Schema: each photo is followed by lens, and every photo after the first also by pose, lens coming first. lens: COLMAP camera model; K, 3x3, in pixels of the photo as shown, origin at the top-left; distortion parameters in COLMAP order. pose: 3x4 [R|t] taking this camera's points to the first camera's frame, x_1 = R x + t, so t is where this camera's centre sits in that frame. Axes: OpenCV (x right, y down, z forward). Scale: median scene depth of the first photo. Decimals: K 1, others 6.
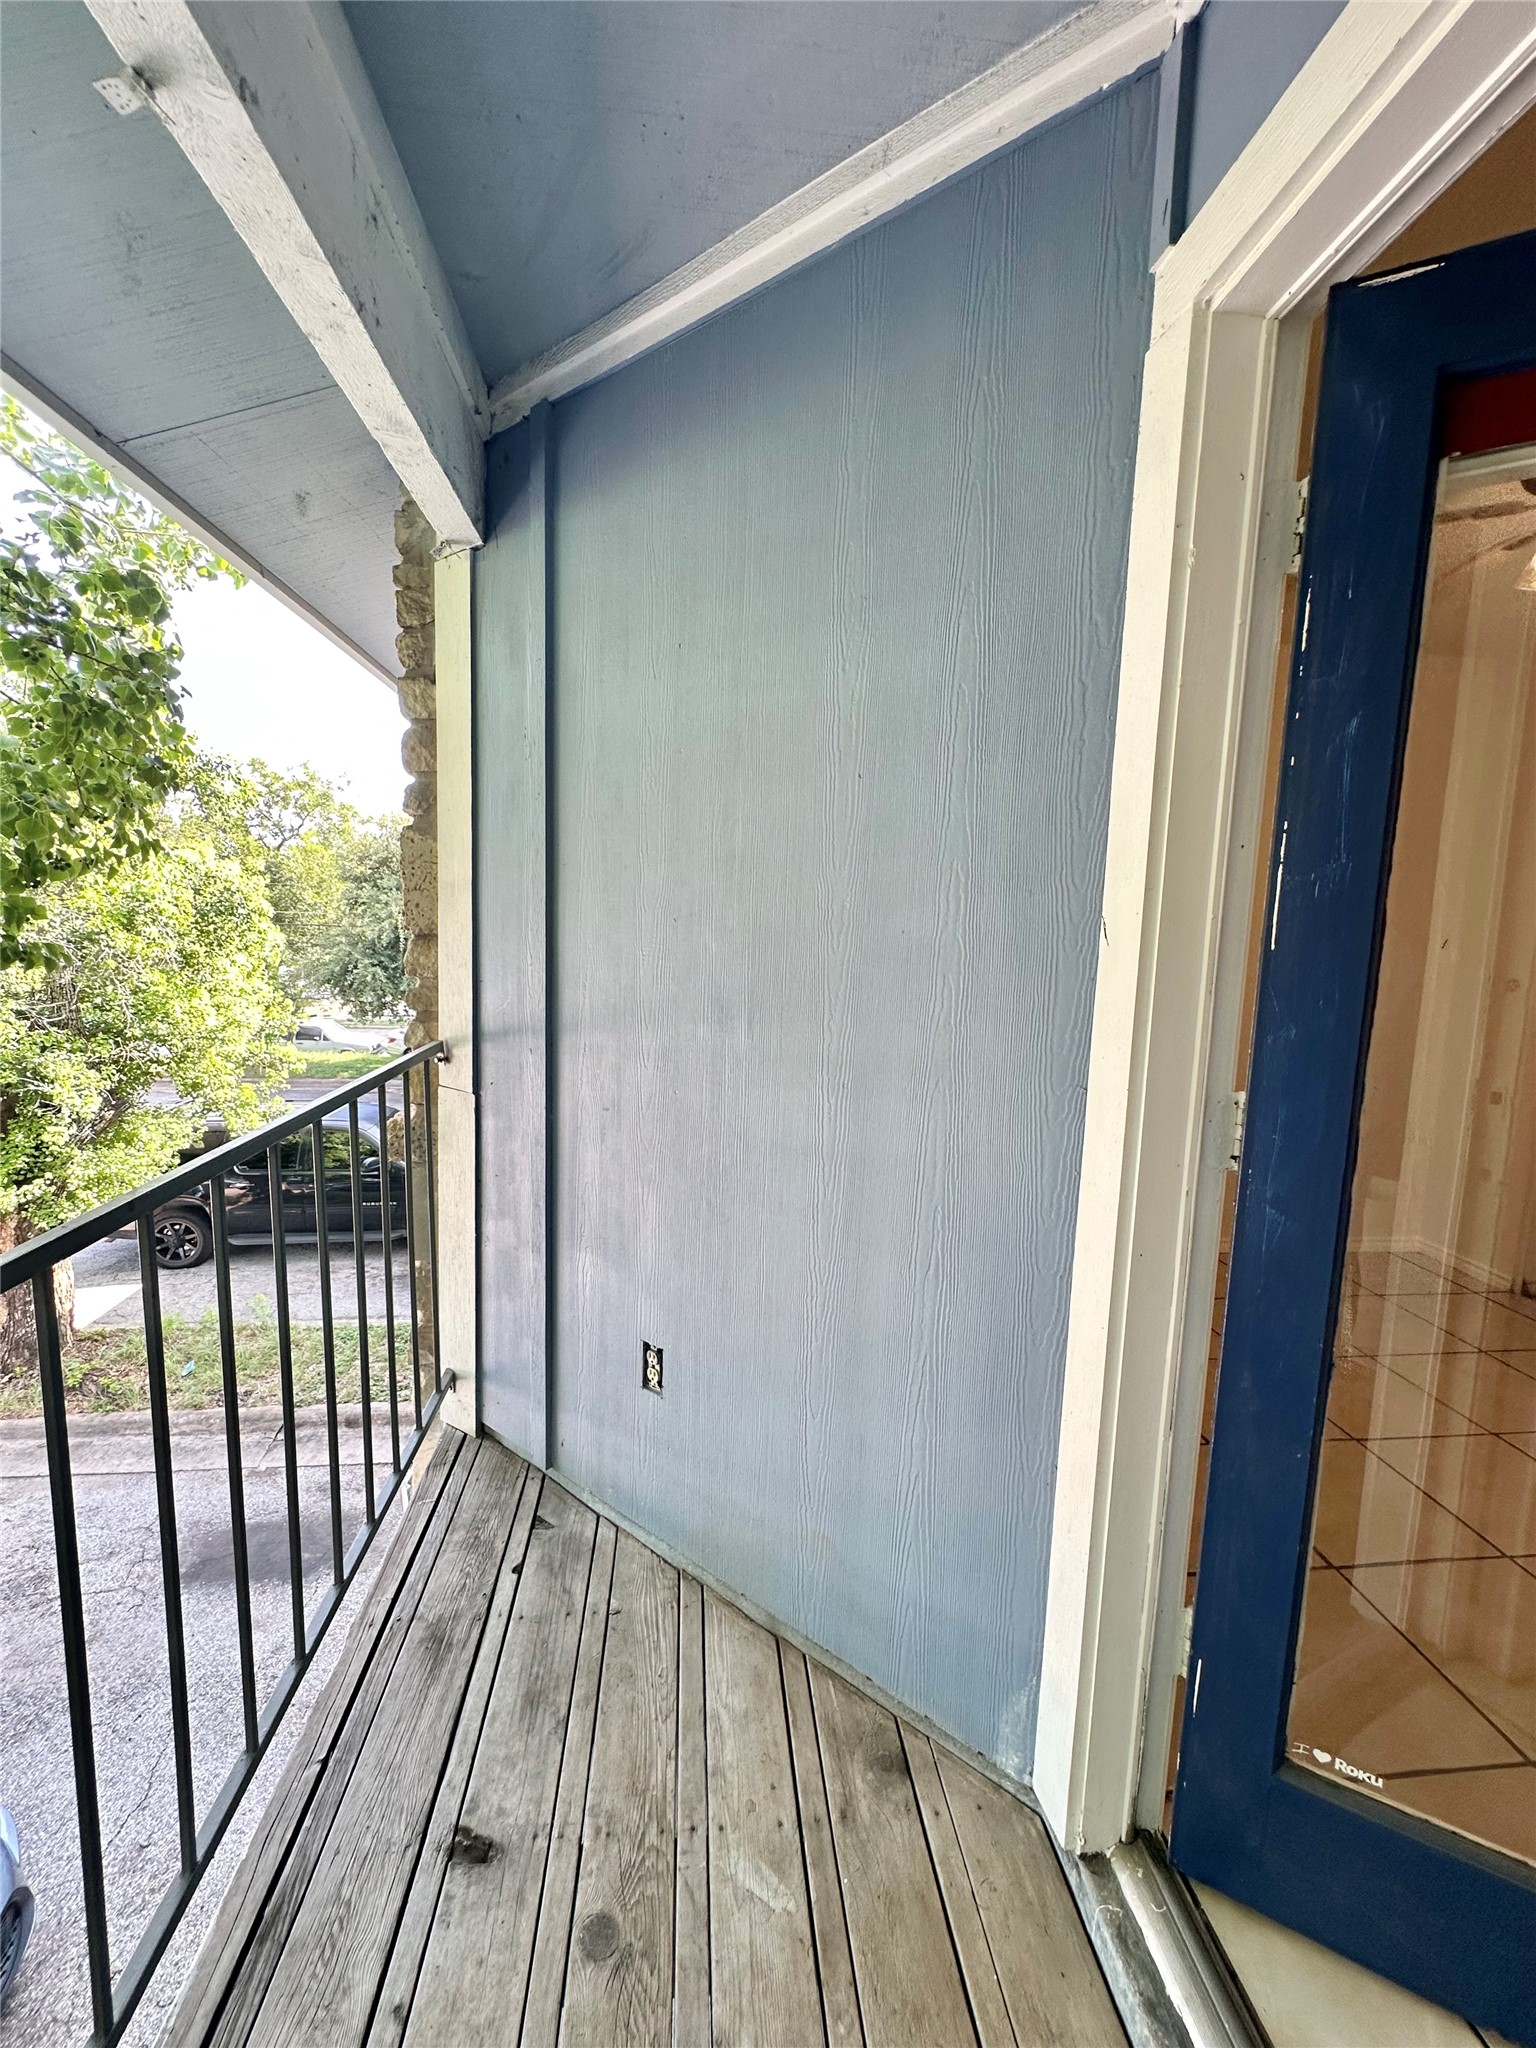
lens RADIAL K [[821.0, 0, 773.2], [0, 821.0, 1020.8], [0, 0, 1]] dist [-0.001436, 0.000500]
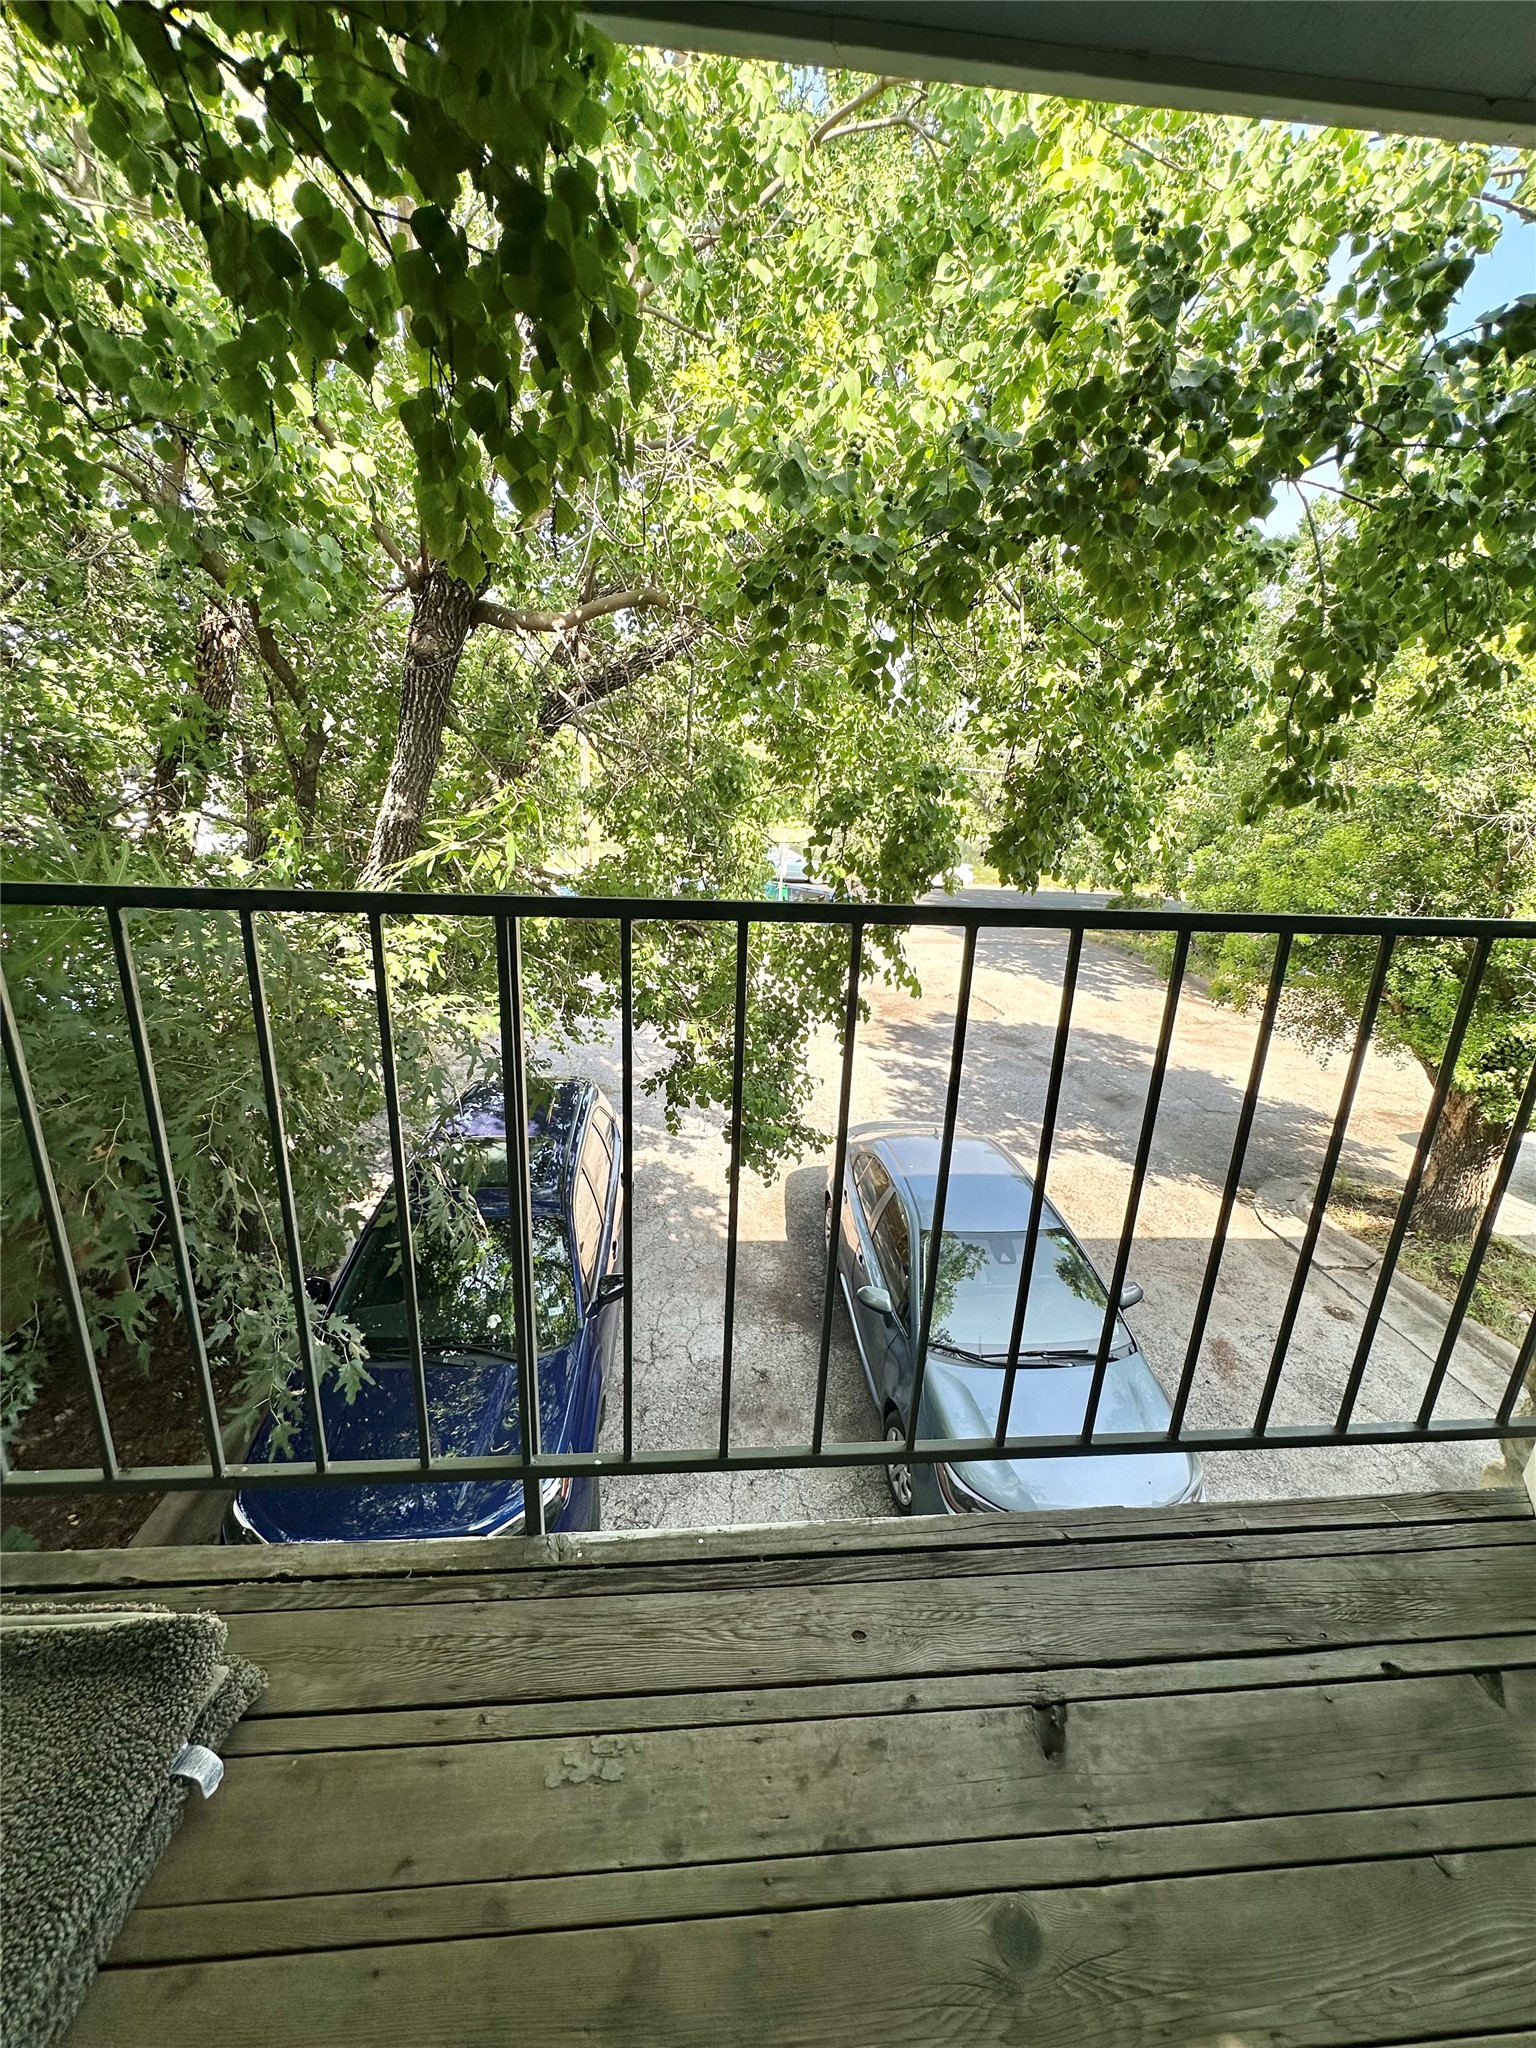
lens RADIAL K [[821.0, 0, 773.2], [0, 821.0, 1020.8], [0, 0, 1]] dist [-0.001436, 0.000500]
pose [[-0.015500, 0.265491, -0.963989, 0.240370], [-0.157856, 0.951364, 0.264552, 0.057014], [0.987340, 0.156272, 0.027164, 0.432028]]
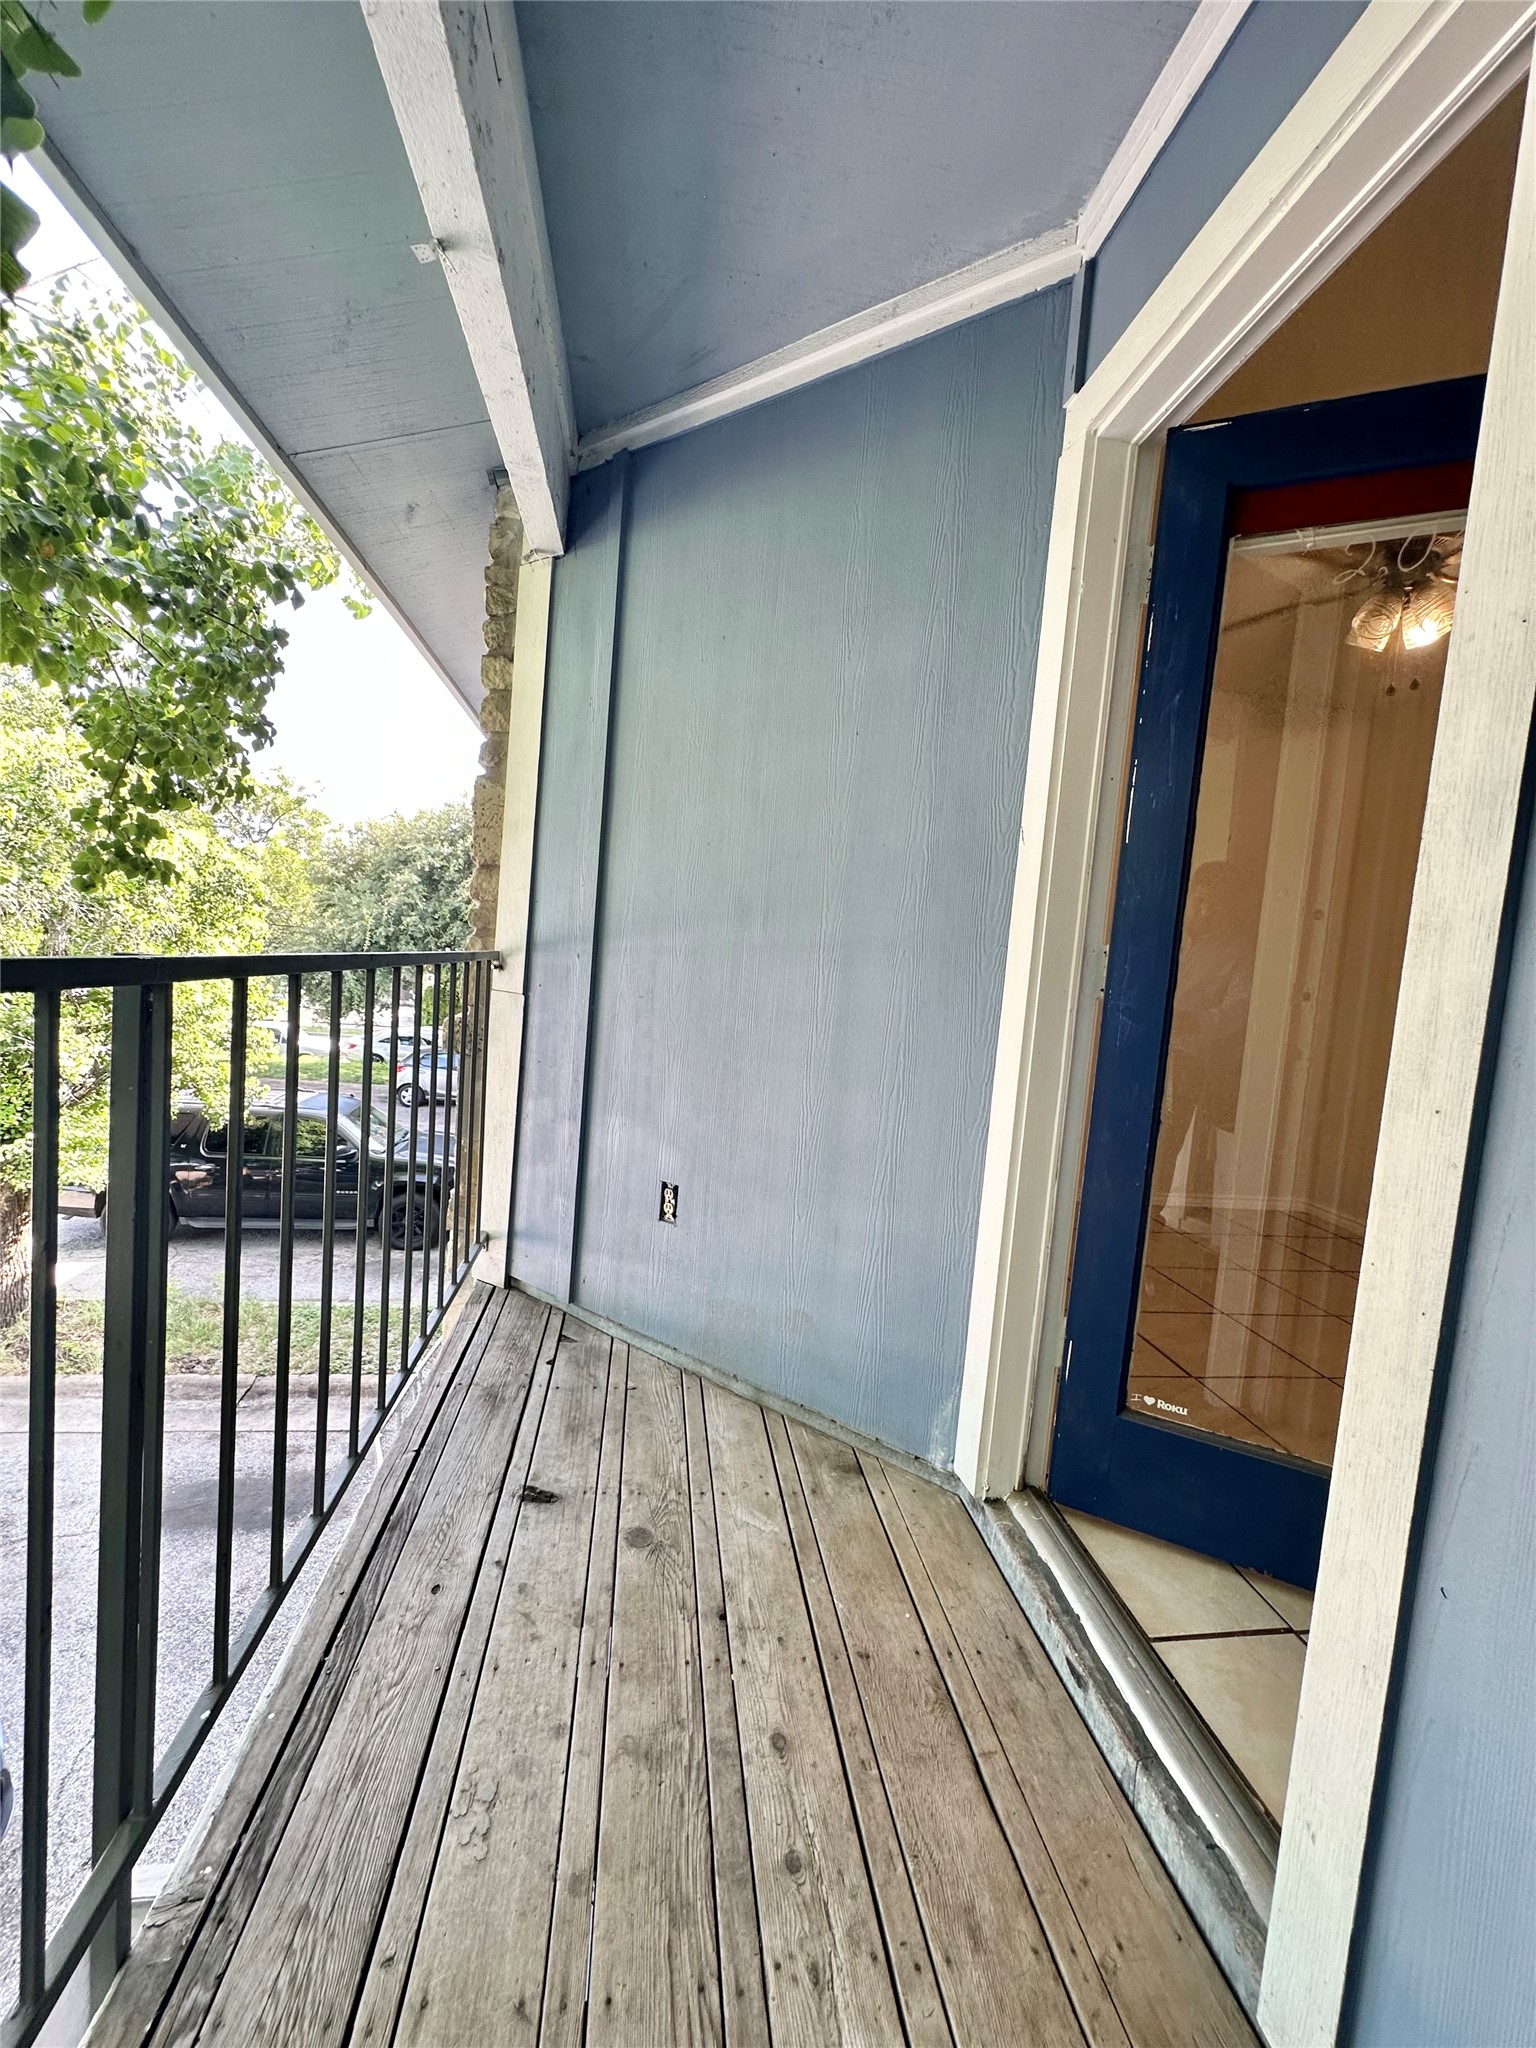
lens RADIAL K [[821.0, 0, 773.2], [0, 821.0, 1020.8], [0, 0, 1]] dist [-0.001436, 0.000500]
pose [[0.997785, 0.047870, 0.046181, -0.065903], [-0.045907, 0.998034, -0.042674, 0.215261], [-0.048133, 0.040460, 0.998021, -0.305497]]
